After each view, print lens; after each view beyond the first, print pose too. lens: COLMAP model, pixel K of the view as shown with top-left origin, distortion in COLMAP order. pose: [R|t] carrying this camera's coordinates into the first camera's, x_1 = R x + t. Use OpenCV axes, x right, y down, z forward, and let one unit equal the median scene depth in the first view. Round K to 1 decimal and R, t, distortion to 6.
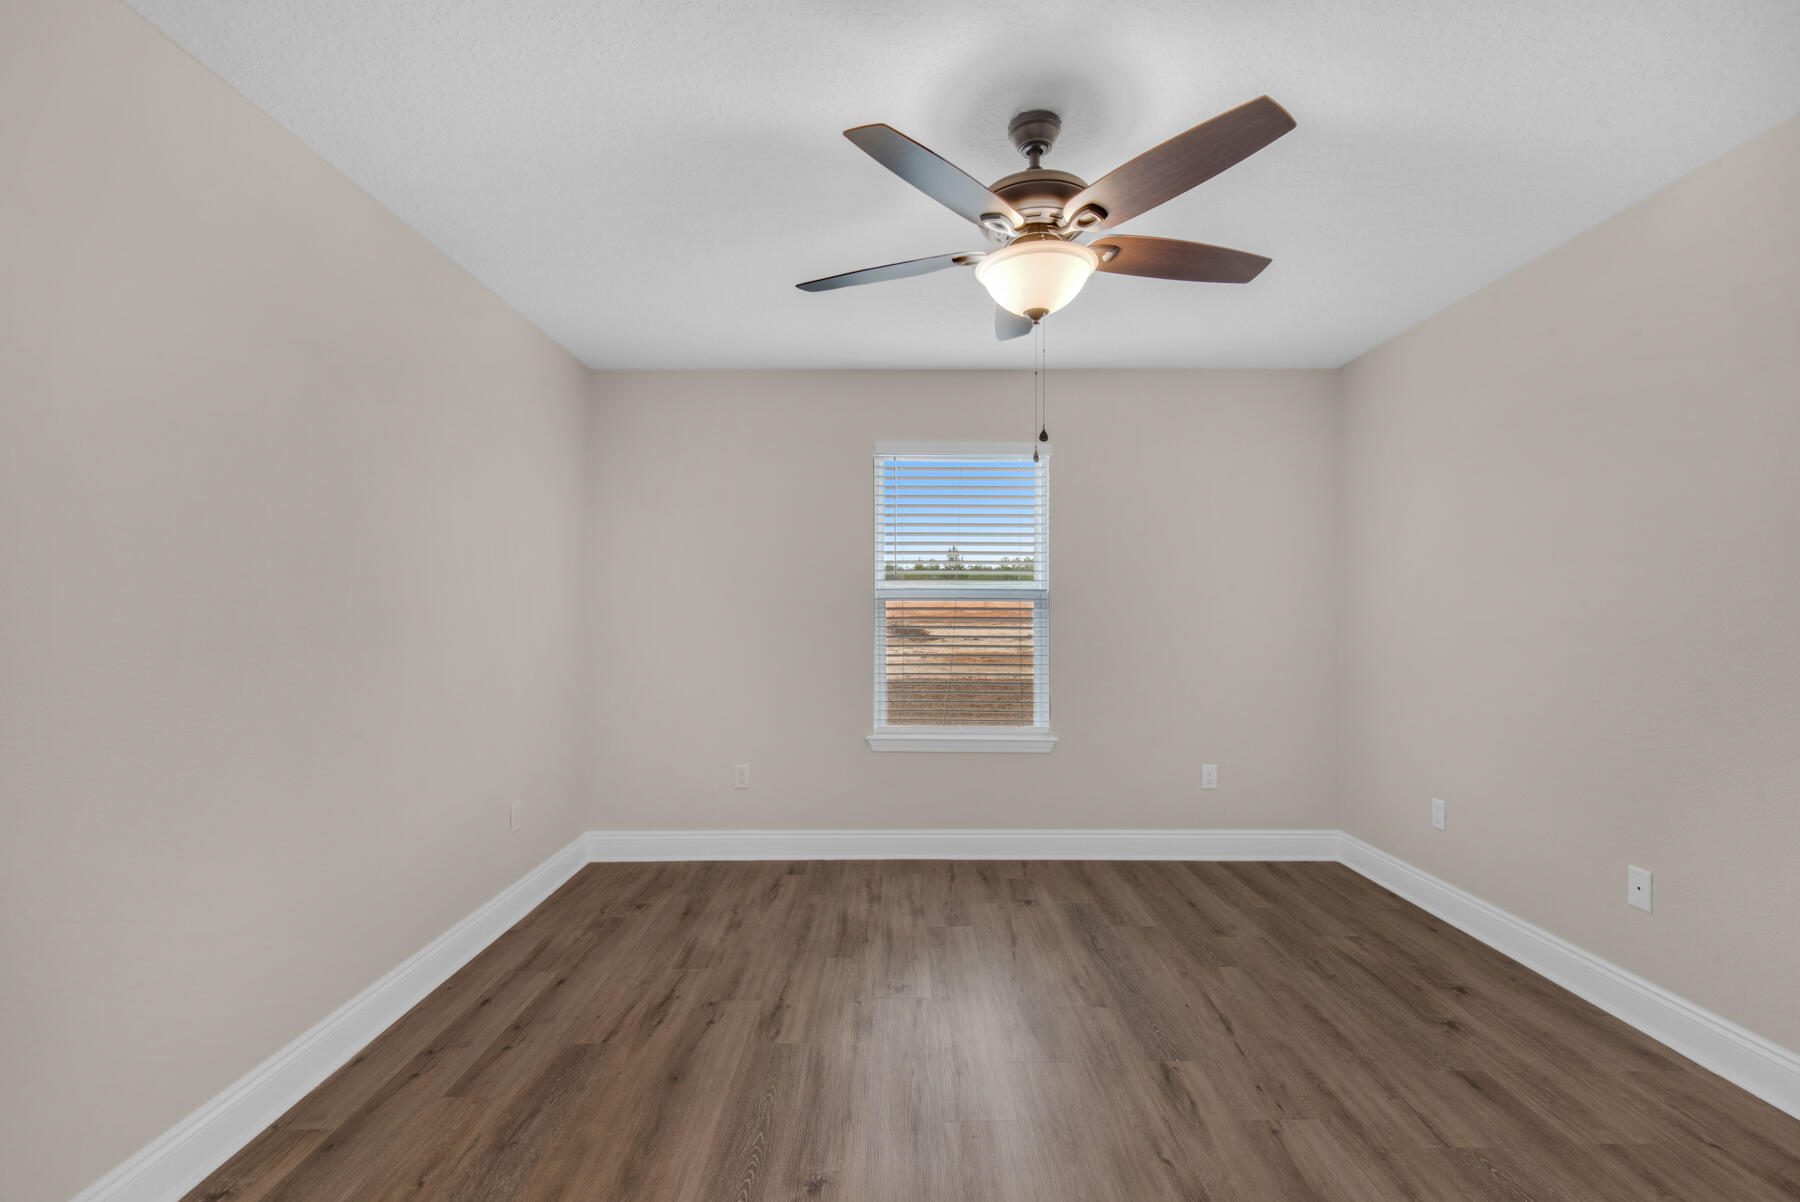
lens RADIAL K [[818.2, 0, 898.4], [0, 818.2, 609.2], [0, 0, 1]] dist [0.033544, -0.019157]
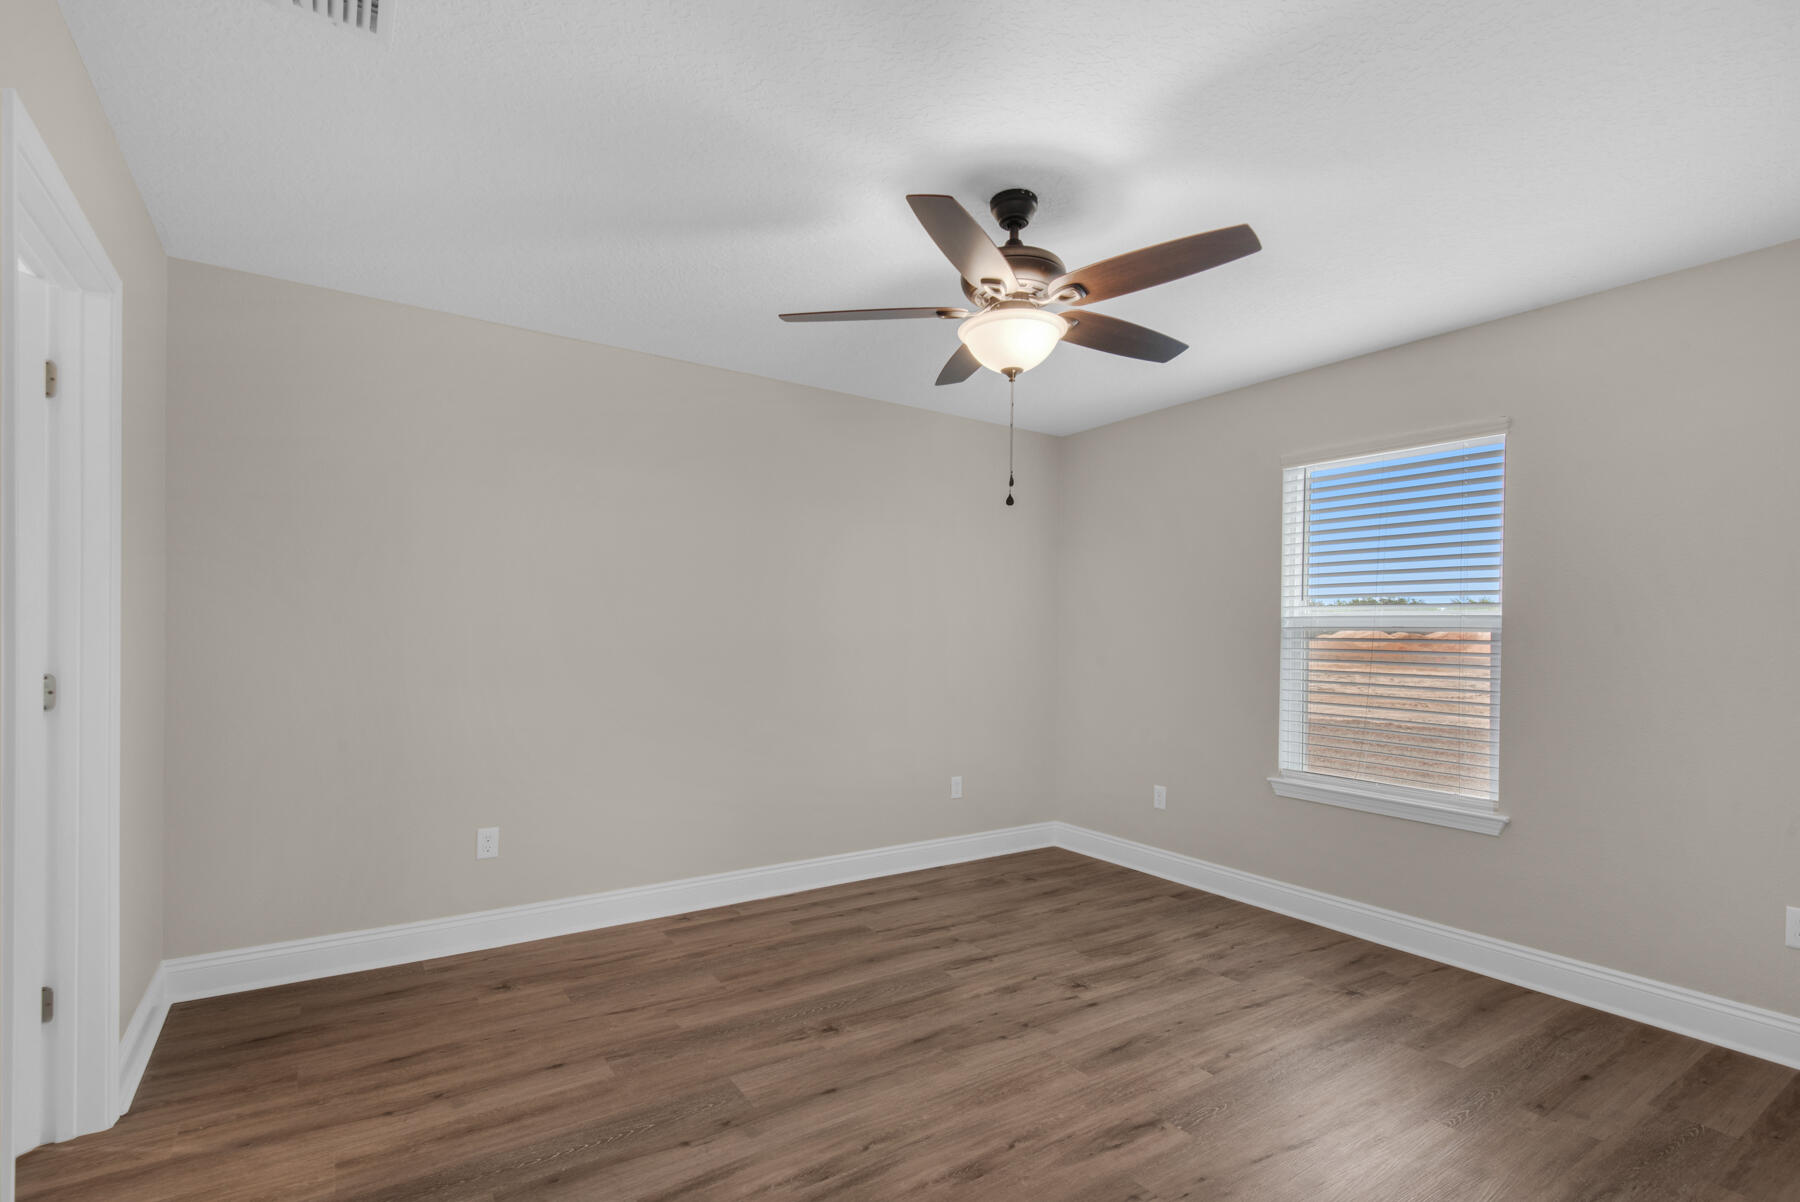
lens RADIAL K [[852.1, 0, 902.3], [0, 852.1, 651.3], [0, 0, 1]] dist [0.046206, -0.031581]
pose [[0.556263, 0.023789, -0.830666, 0.764536], [-0.012399, 0.999716, 0.020327, -0.001776], [0.830914, -0.001007, 0.556400, 0.165499]]
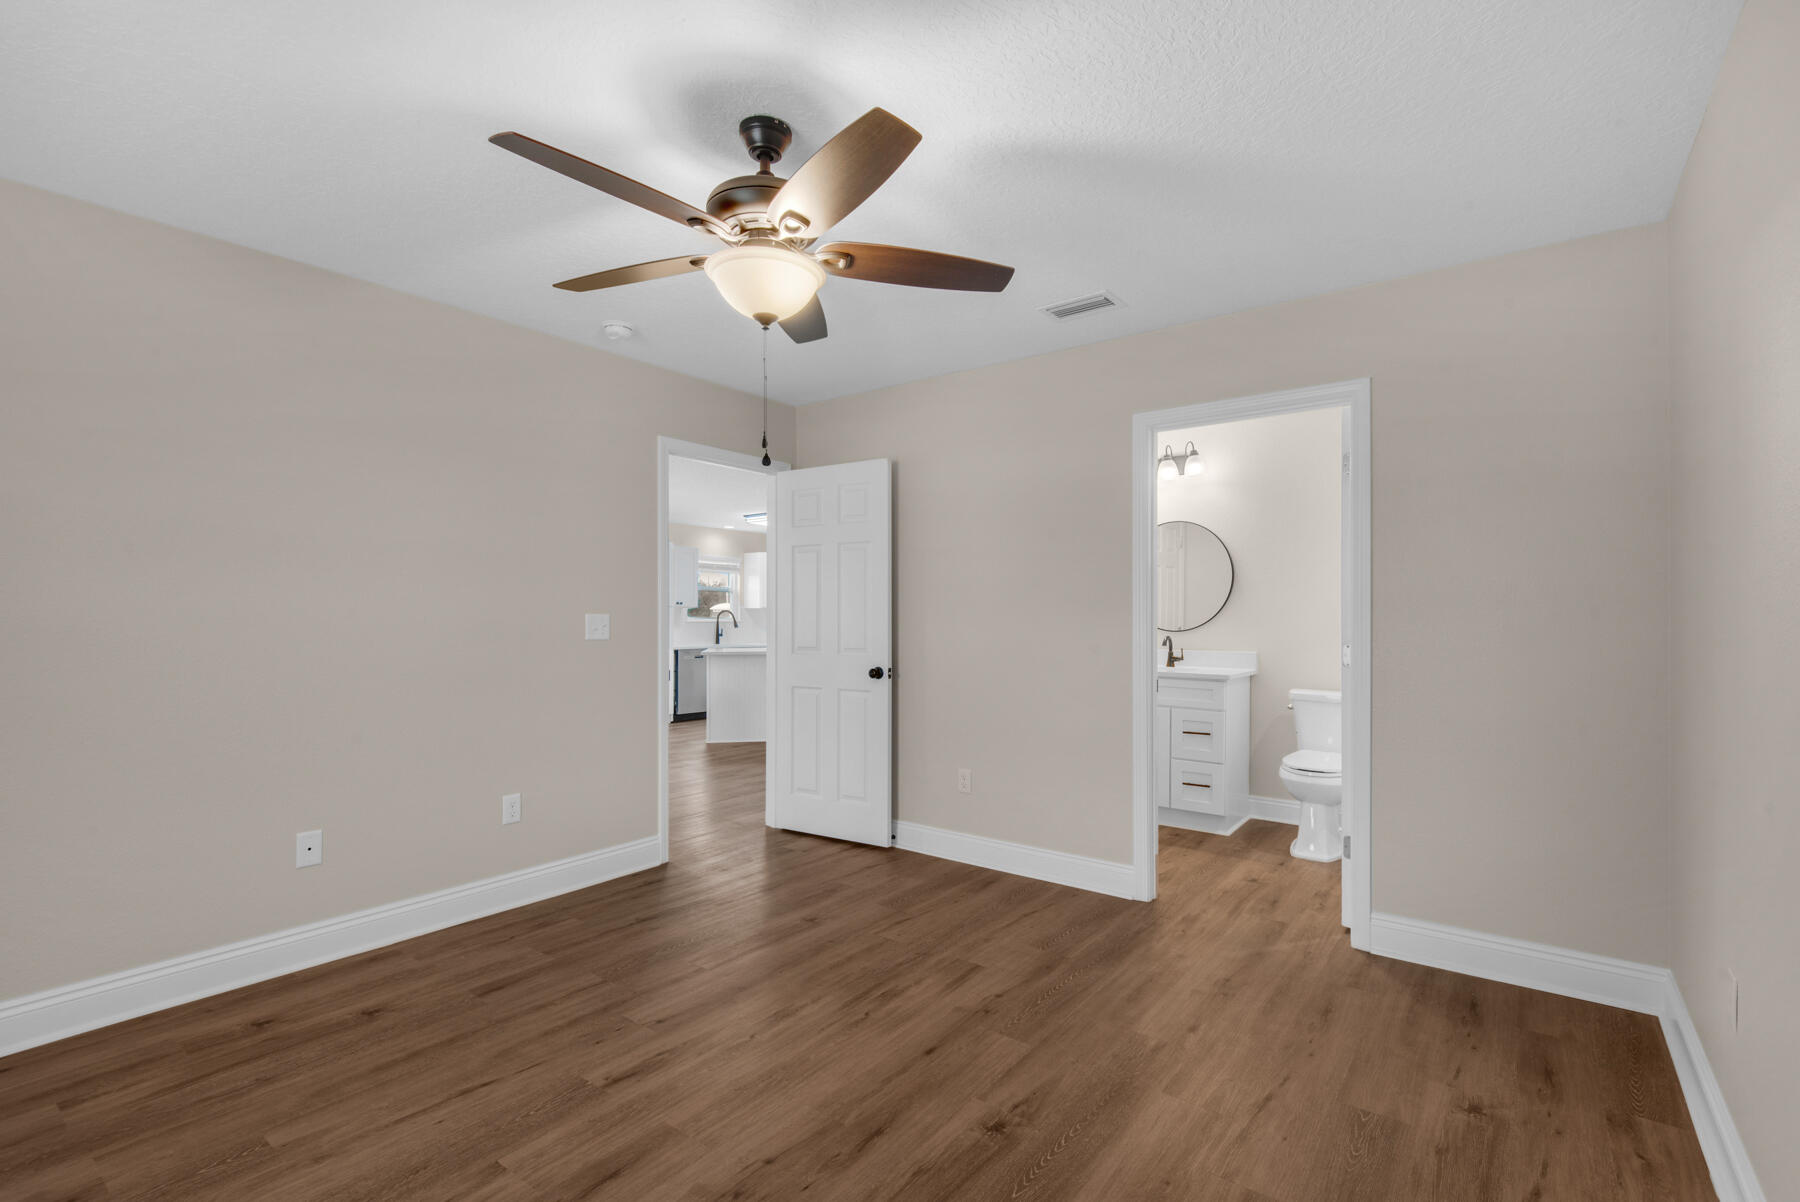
lens RADIAL K [[824.5, 0, 900.9], [0, 824.5, 619.9], [0, 0, 1]] dist [0.041106, -0.028899]
pose [[-0.794885, -0.002833, 0.606753, -0.426202], [-0.001862, 0.999996, 0.002230, 0.006422], [-0.606757, 0.000642, -0.794887, 1.240624]]
